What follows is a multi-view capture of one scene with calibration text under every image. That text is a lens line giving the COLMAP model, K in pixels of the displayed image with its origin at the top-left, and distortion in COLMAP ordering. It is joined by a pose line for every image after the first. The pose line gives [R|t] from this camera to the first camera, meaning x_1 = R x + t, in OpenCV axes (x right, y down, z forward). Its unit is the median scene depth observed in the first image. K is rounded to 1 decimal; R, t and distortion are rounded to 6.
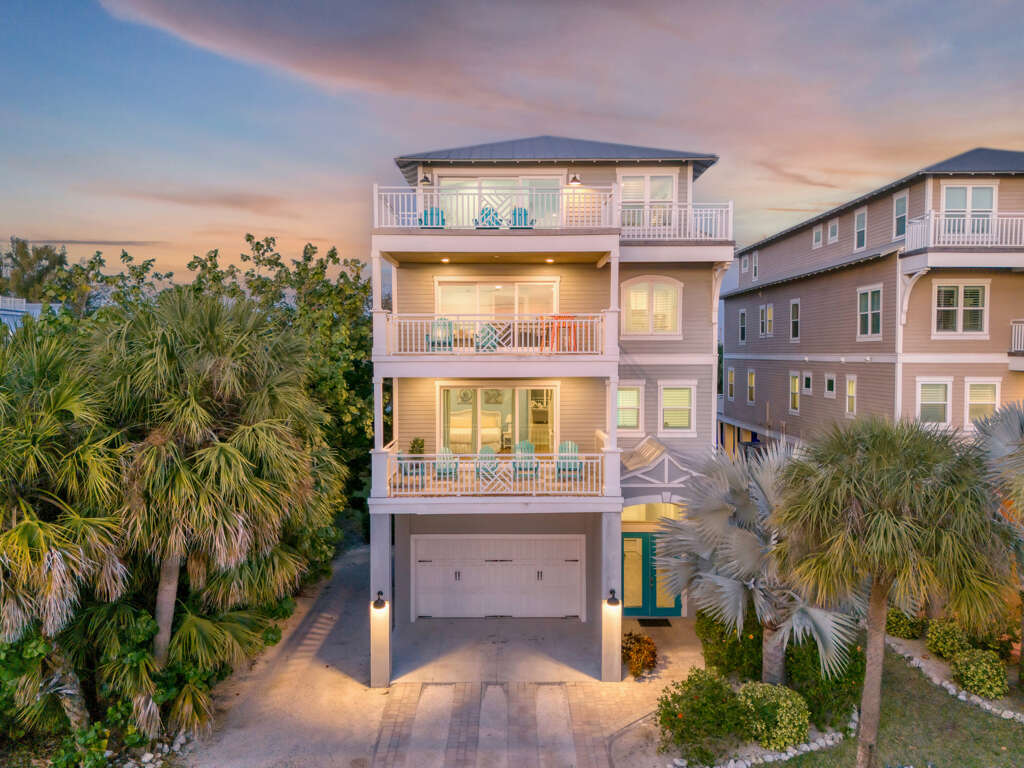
lens RADIAL K [[753.8, 0, 512.2], [0, 753.8, 379.8], [0, 0, 1]] dist [0.062710, -0.043830]
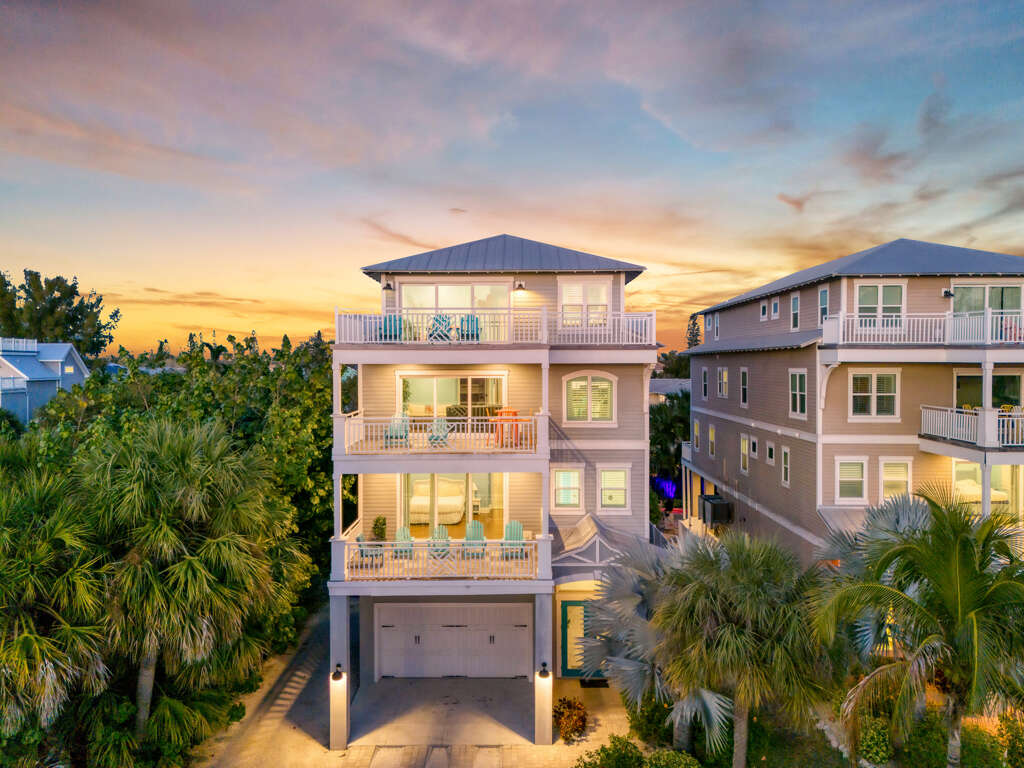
lens RADIAL K [[753.8, 0, 512.2], [0, 753.8, 379.8], [0, 0, 1]] dist [0.062710, -0.043830]
pose [[0.999928, -0.001189, -0.011940, 0.091342], [0.001003, 0.999878, -0.015608, -0.117233], [0.011957, 0.015595, 0.999807, -0.128374]]
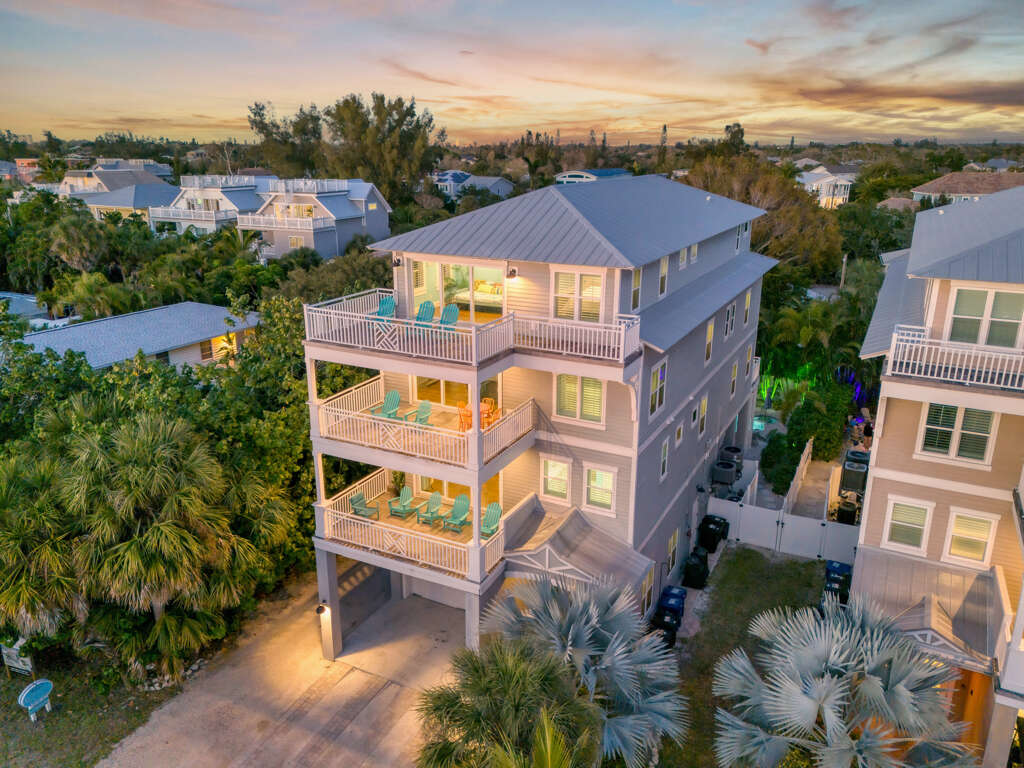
lens RADIAL K [[753.8, 0, 512.2], [0, 753.8, 379.8], [0, 0, 1]] dist [0.062710, -0.043830]
pose [[0.884693, 0.140951, -0.444354, 0.623062], [-0.020585, 0.964077, 0.264825, -0.434303], [0.465719, -0.225142, 0.855814, 0.071794]]
